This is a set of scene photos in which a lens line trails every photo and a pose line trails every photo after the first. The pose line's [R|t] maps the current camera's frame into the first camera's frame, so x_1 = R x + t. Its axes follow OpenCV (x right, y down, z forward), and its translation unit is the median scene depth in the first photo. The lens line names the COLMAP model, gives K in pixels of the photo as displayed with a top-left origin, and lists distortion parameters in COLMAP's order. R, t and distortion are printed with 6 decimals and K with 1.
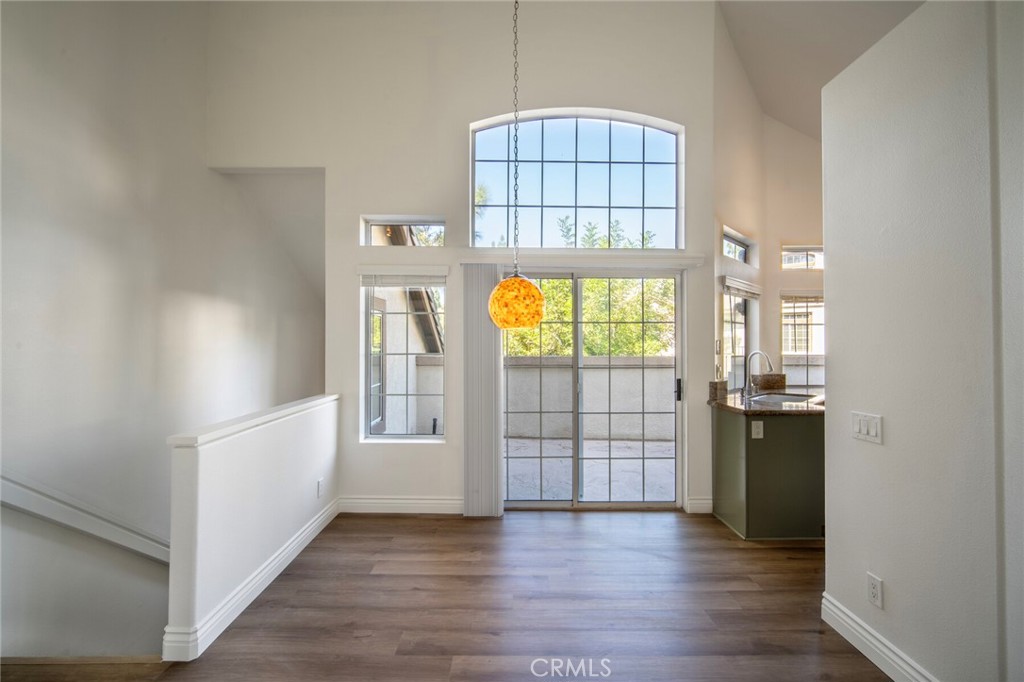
lens RADIAL K [[449.8, 0, 508.6], [0, 449.8, 339.5], [0, 0, 1]] dist [-0.003665, -0.000408]
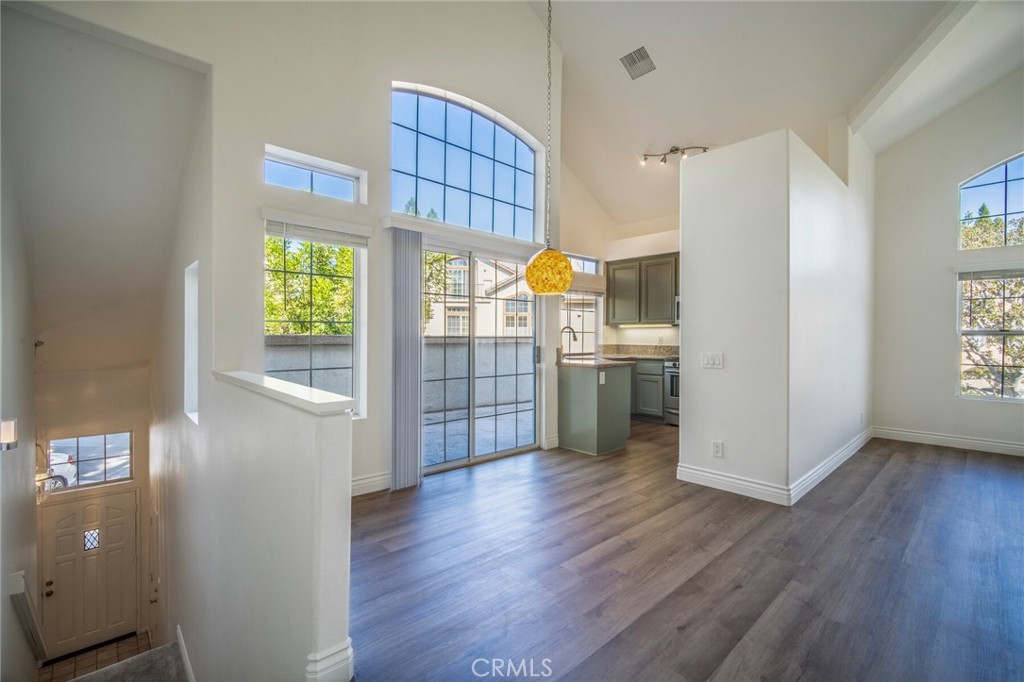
lens RADIAL K [[449.8, 0, 508.6], [0, 449.8, 339.5], [0, 0, 1]] dist [-0.003665, -0.000408]
pose [[0.738159, -0.002786, 0.674621, -0.549826], [-0.010989, 0.999809, 0.016152, 0.050044], [-0.674537, -0.019336, 0.737988, 0.122353]]
